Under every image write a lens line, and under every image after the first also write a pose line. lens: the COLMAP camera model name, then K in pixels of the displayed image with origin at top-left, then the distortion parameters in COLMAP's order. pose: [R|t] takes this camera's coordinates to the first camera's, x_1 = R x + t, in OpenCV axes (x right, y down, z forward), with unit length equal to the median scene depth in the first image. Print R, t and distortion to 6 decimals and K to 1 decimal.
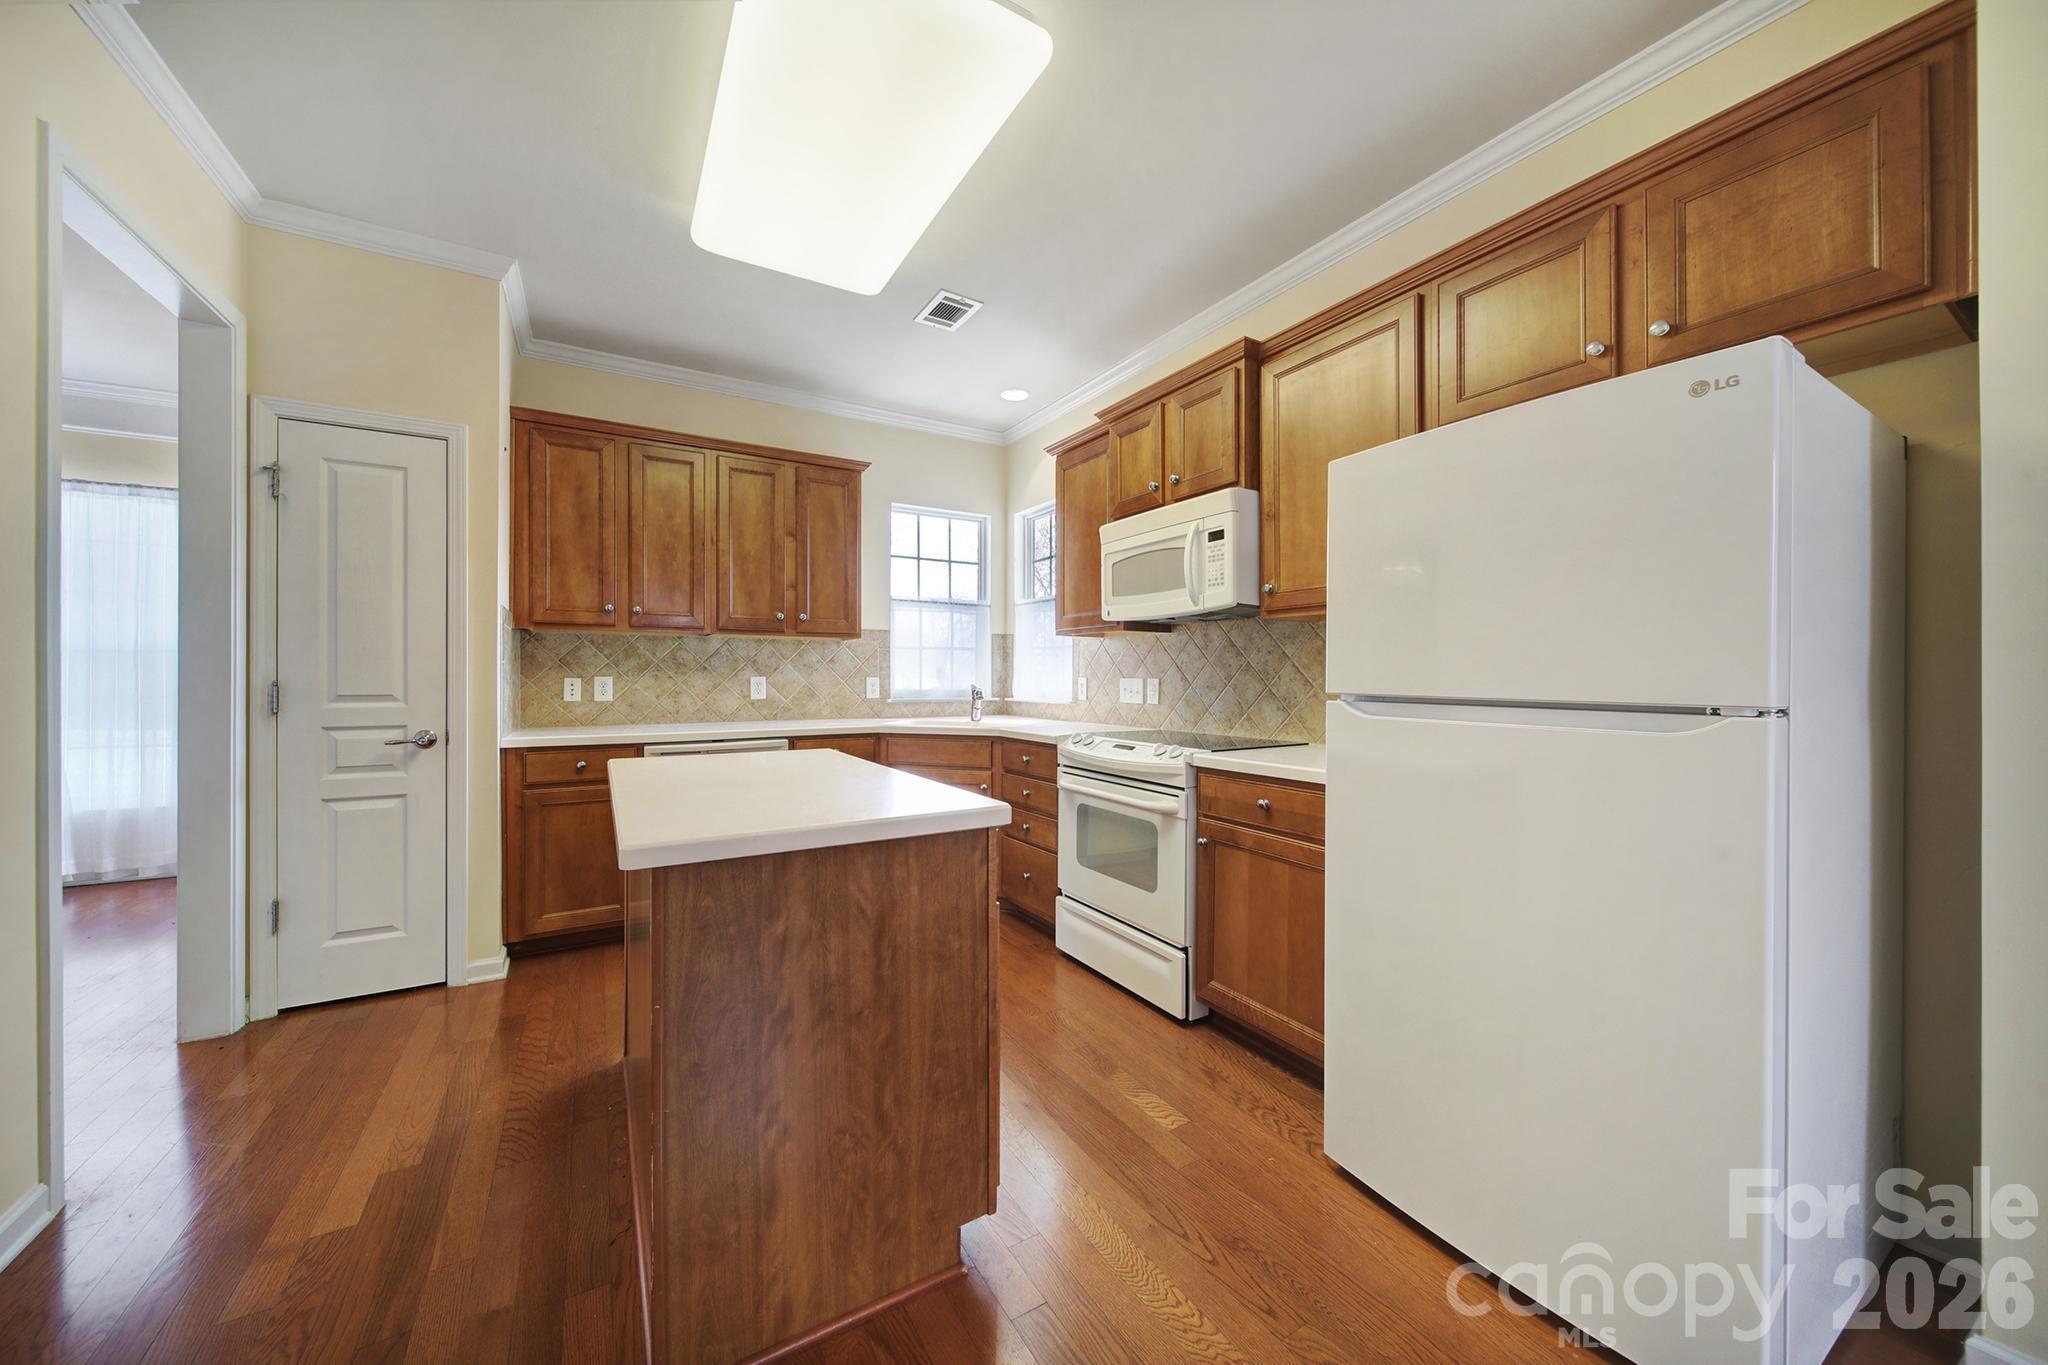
lens RADIAL K [[728.8, 0, 1017.2], [0, 728.8, 675.9], [0, 0, 1]] dist [-0.000090, 0.000002]
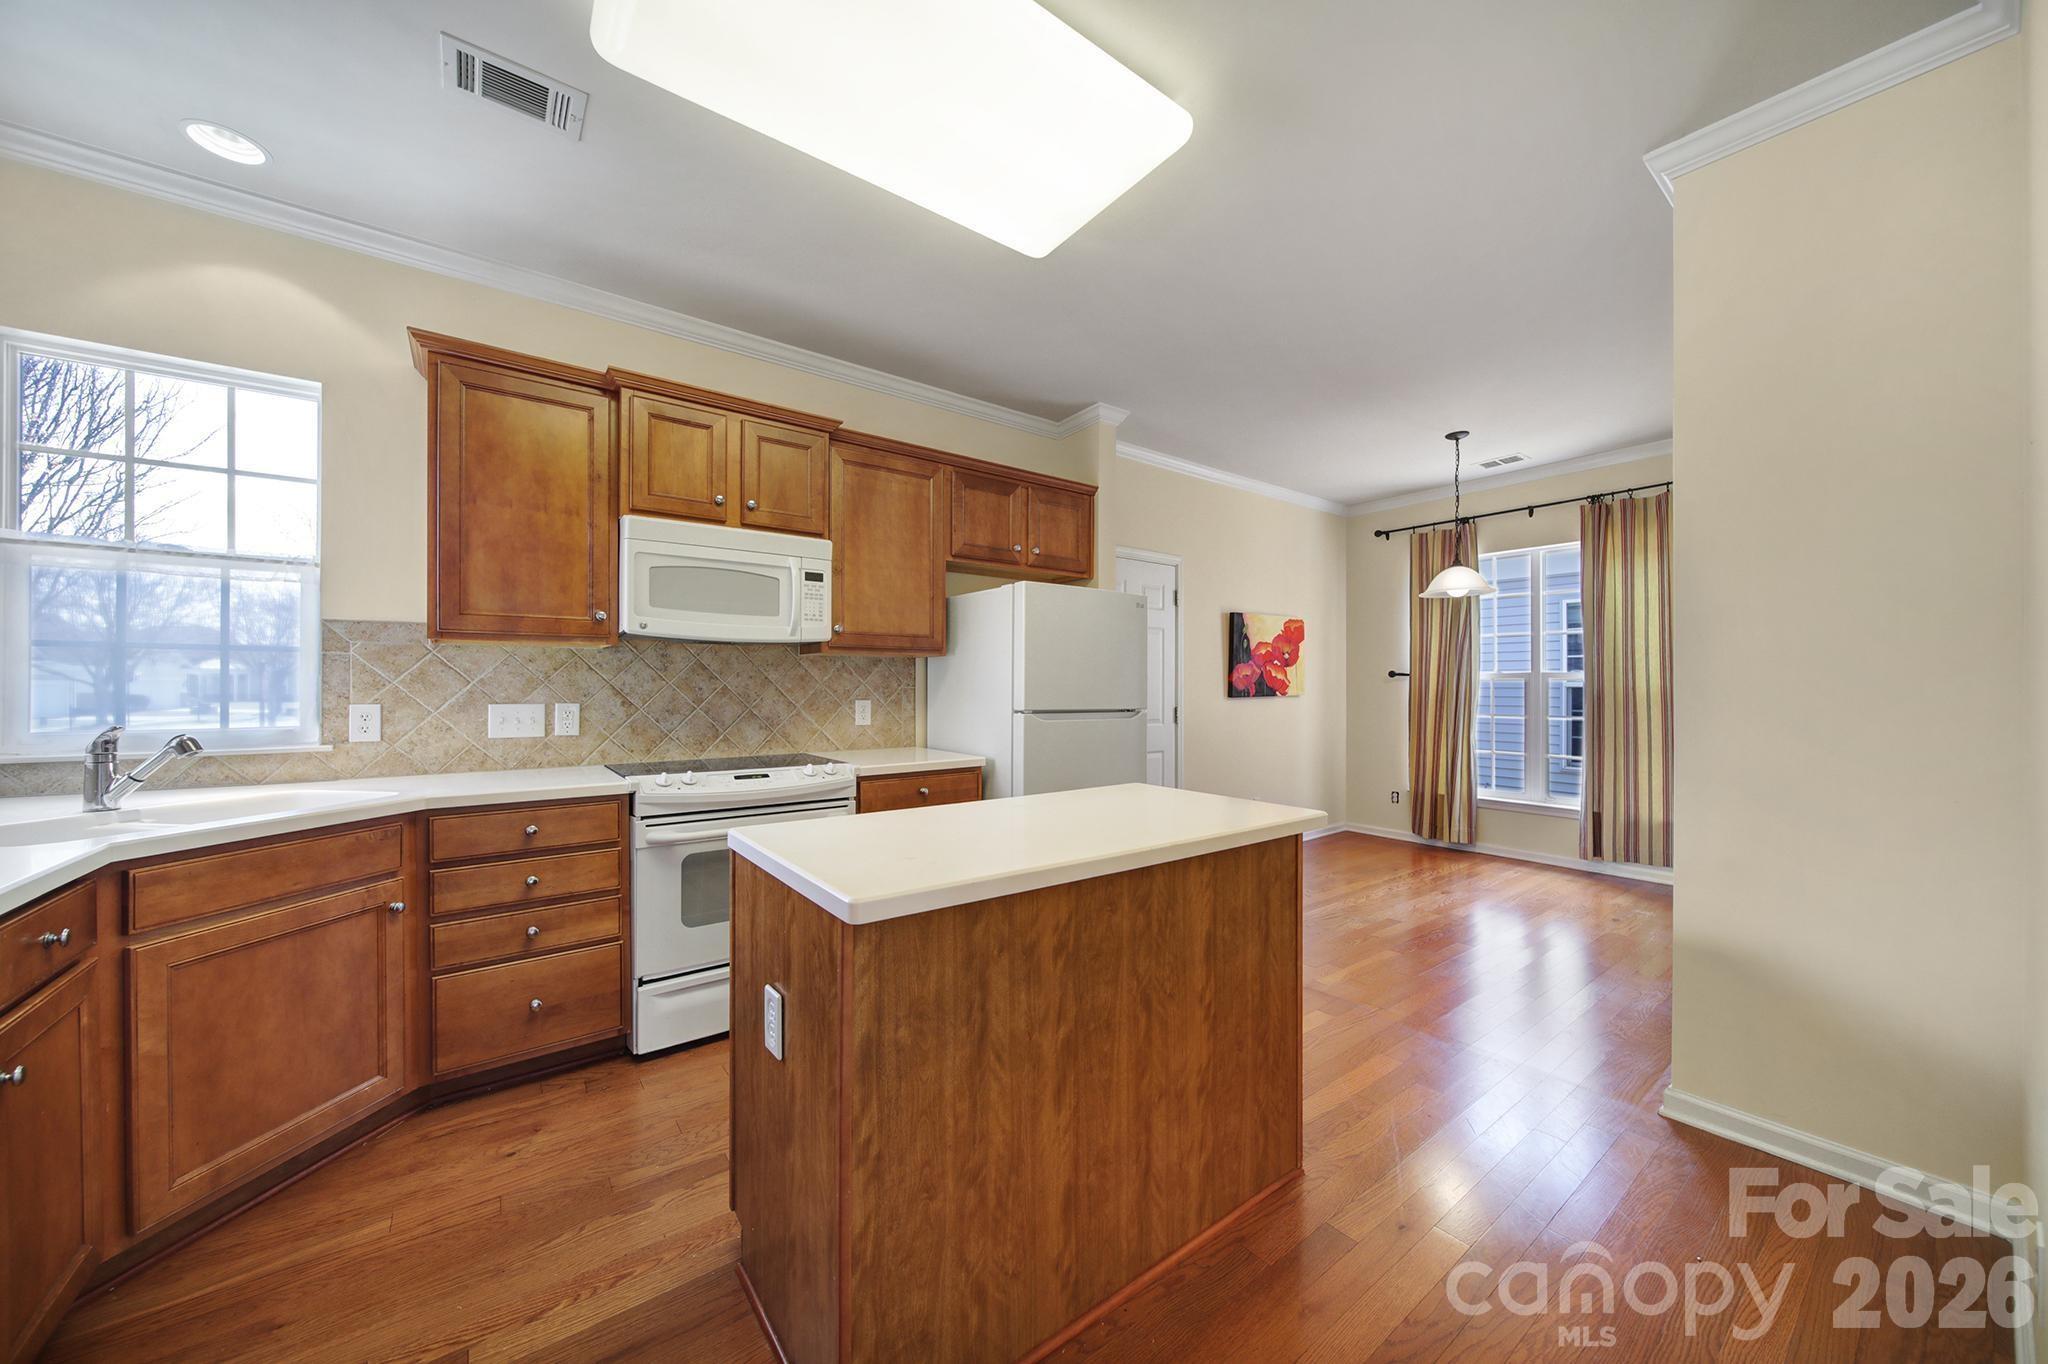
lens RADIAL K [[718.9, 0, 1024.0], [0, 718.9, 682.0], [0, 0, 1]] dist [0.000340, 0.000030]
pose [[-0.121461, 0.006722, 0.992573, -0.755459], [-0.002195, 0.999973, -0.007041, -0.017698], [-0.992594, -0.003034, -0.121443, 0.692967]]
